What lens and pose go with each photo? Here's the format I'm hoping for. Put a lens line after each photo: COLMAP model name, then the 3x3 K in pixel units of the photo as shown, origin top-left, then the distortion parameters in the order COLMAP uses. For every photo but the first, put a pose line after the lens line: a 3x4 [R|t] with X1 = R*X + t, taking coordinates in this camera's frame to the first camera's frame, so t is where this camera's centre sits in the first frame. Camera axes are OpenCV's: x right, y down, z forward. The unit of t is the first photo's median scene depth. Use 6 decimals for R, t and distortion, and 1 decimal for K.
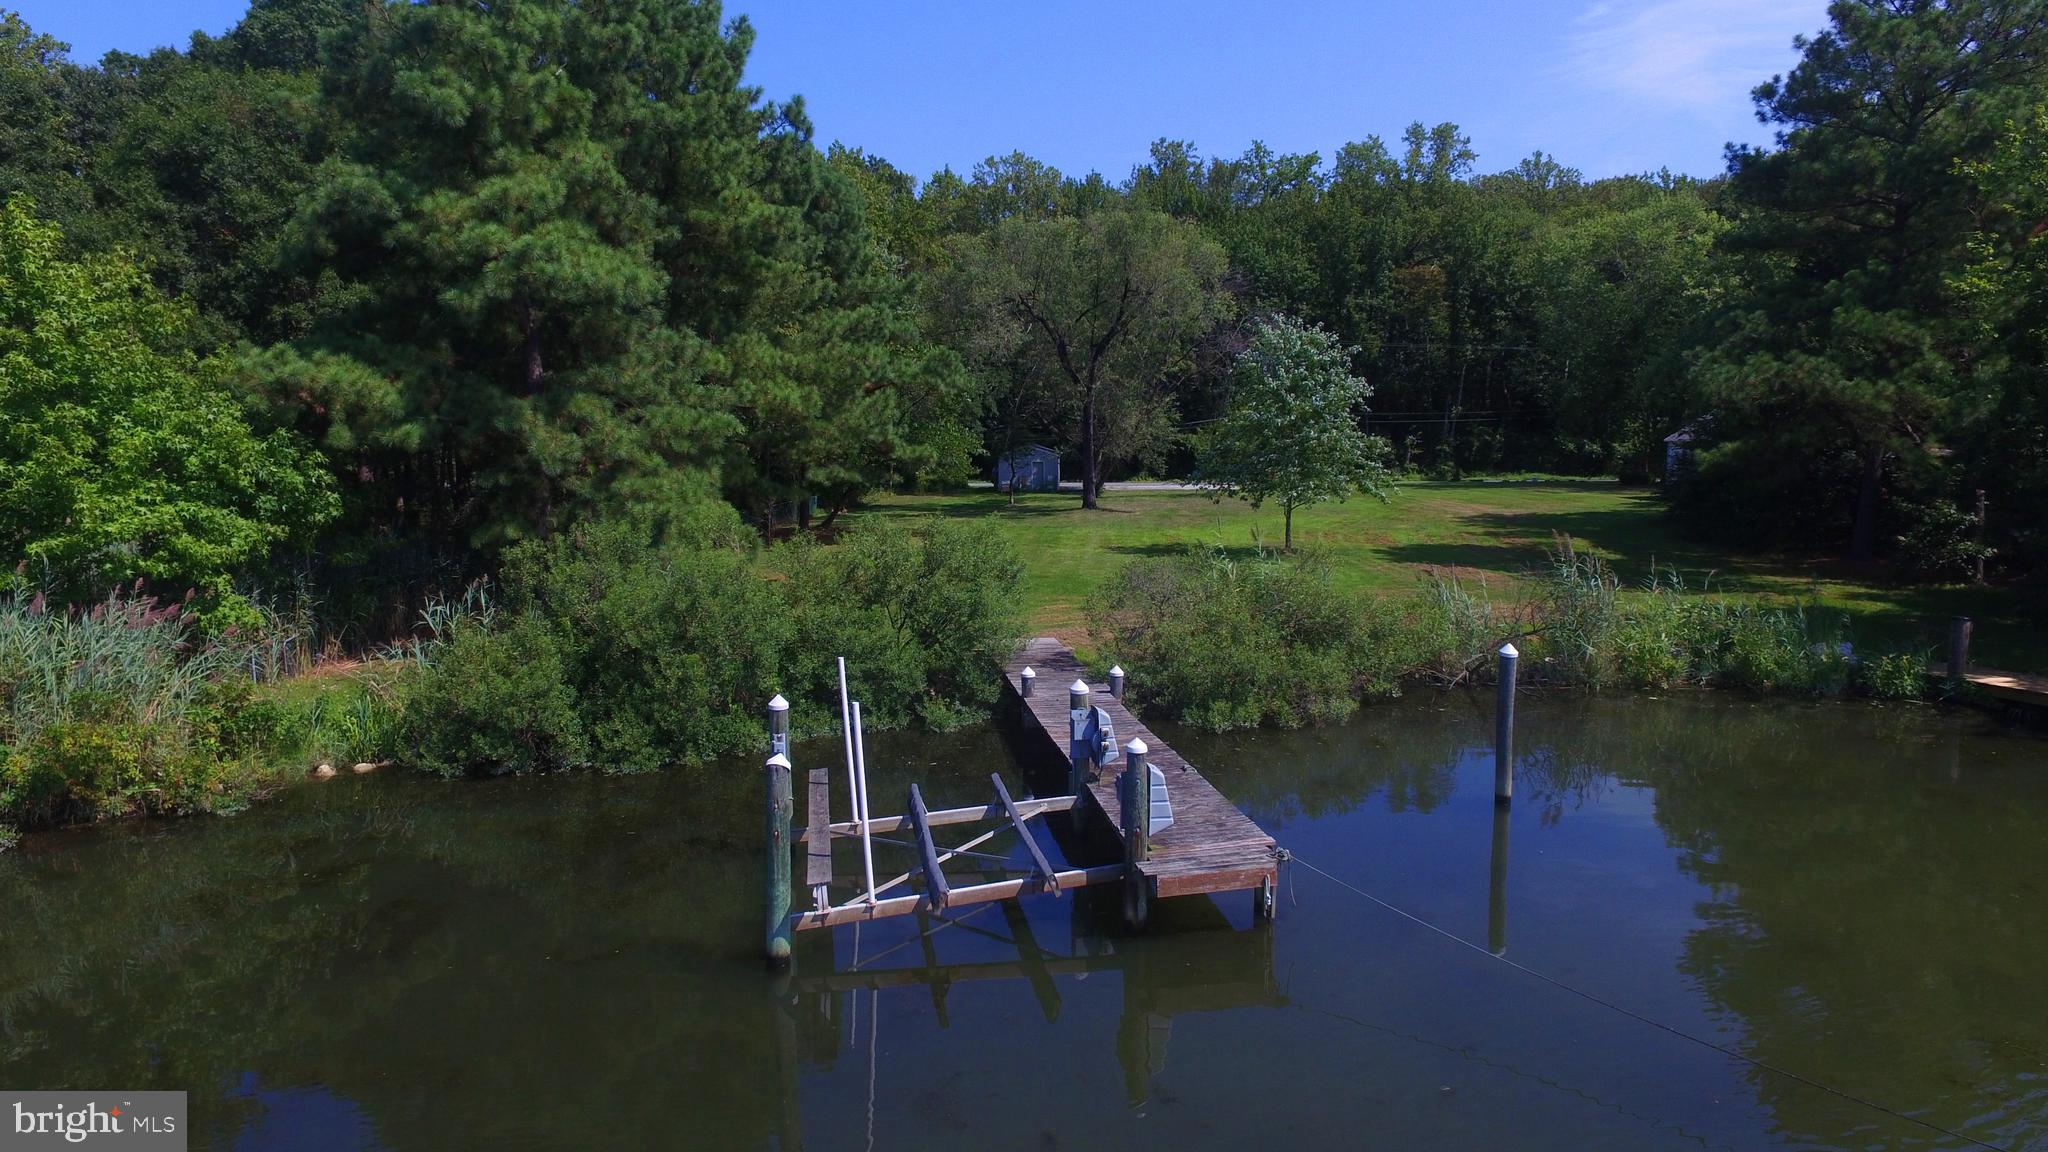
lens RADIAL K [[1187.9, 0, 1027.8], [0, 1187.9, 571.8], [0, 0, 1]] dist [-0.011148, 0.014918]
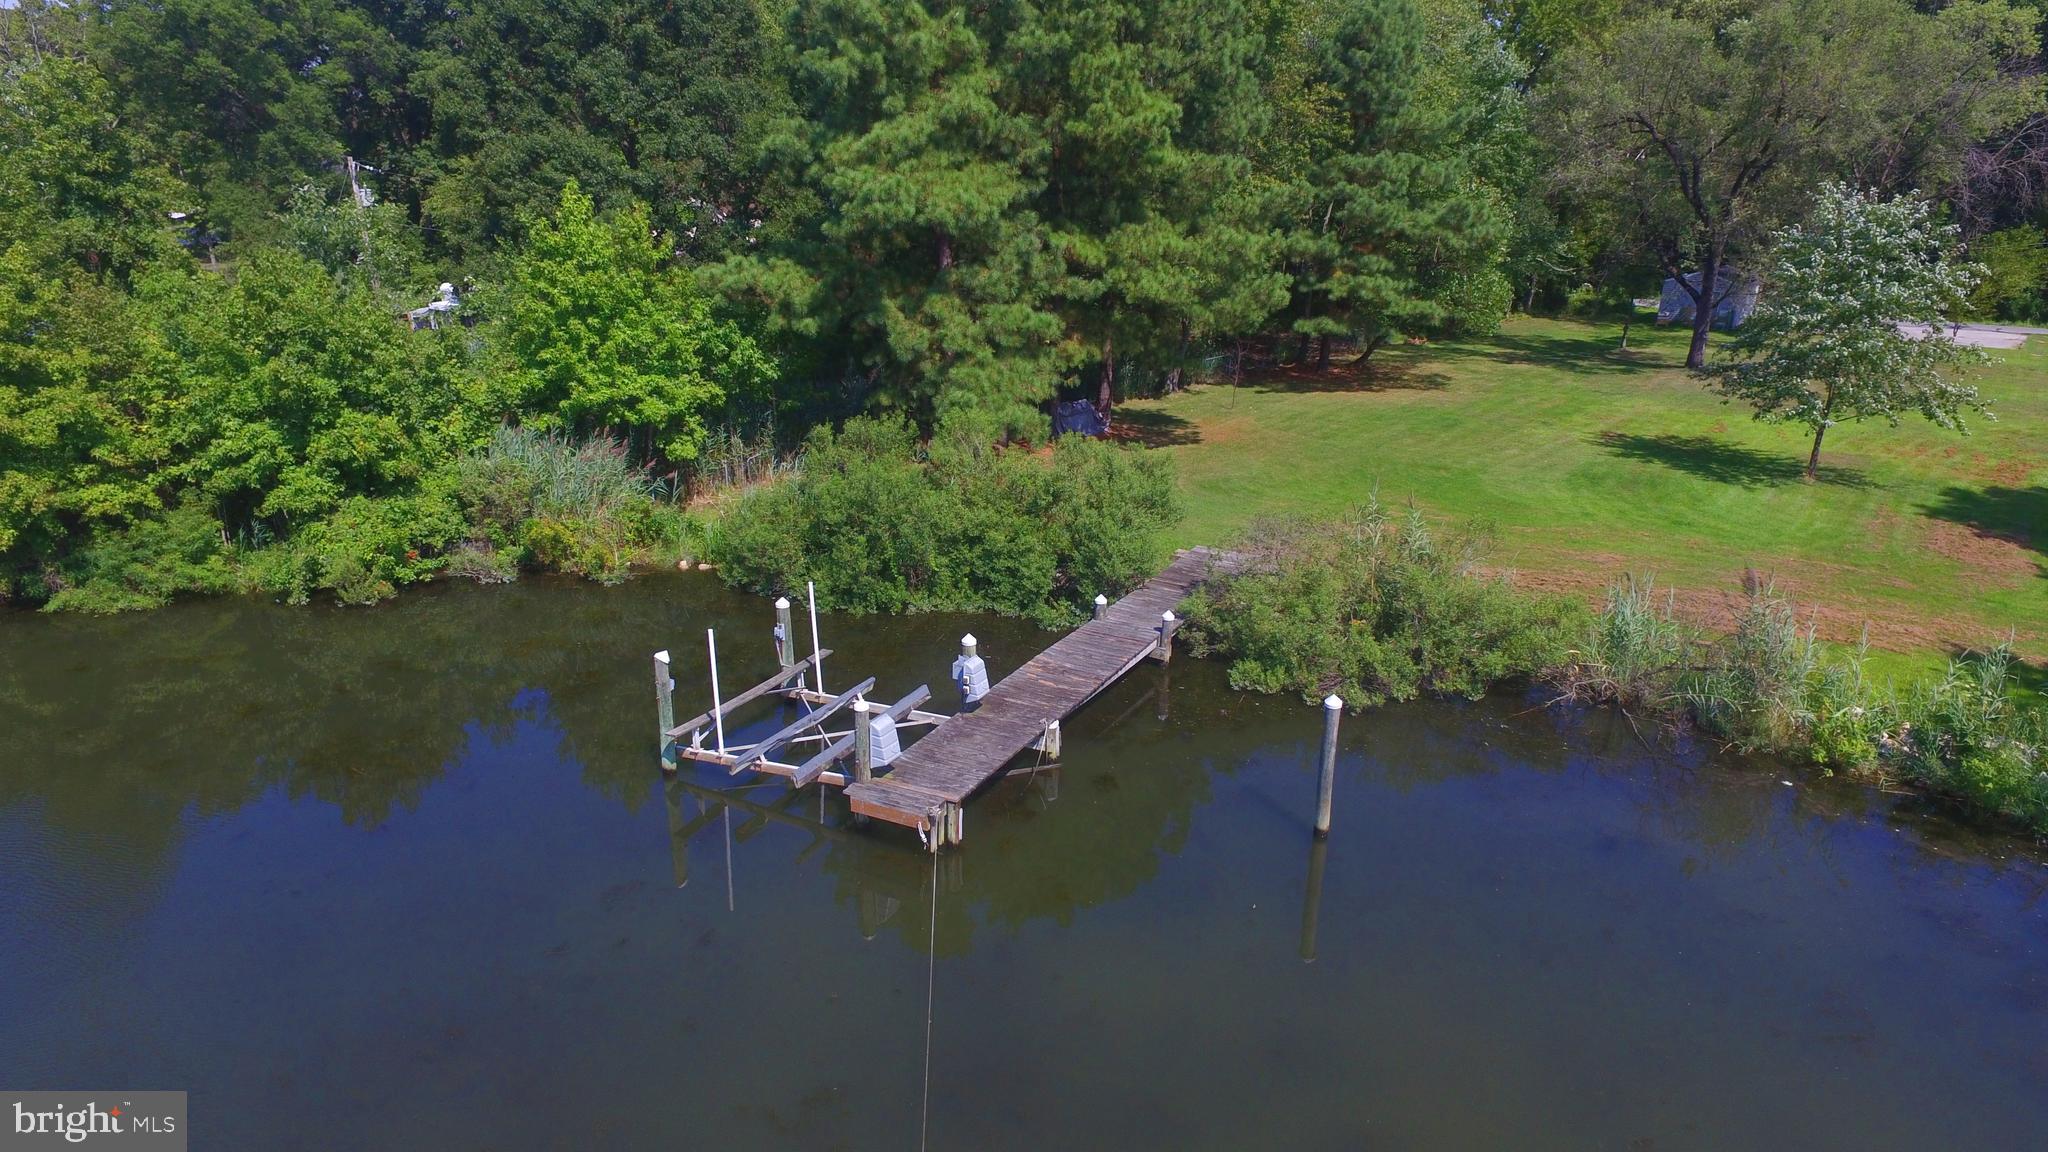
lens RADIAL K [[1187.9, 0, 1027.8], [0, 1187.9, 571.8], [0, 0, 1]] dist [-0.011148, 0.014918]
pose [[0.796860, 0.210007, -0.566490, 0.489078], [-0.092209, 0.968933, 0.229492, -0.166772], [0.597086, -0.130638, 0.791468, 0.018279]]
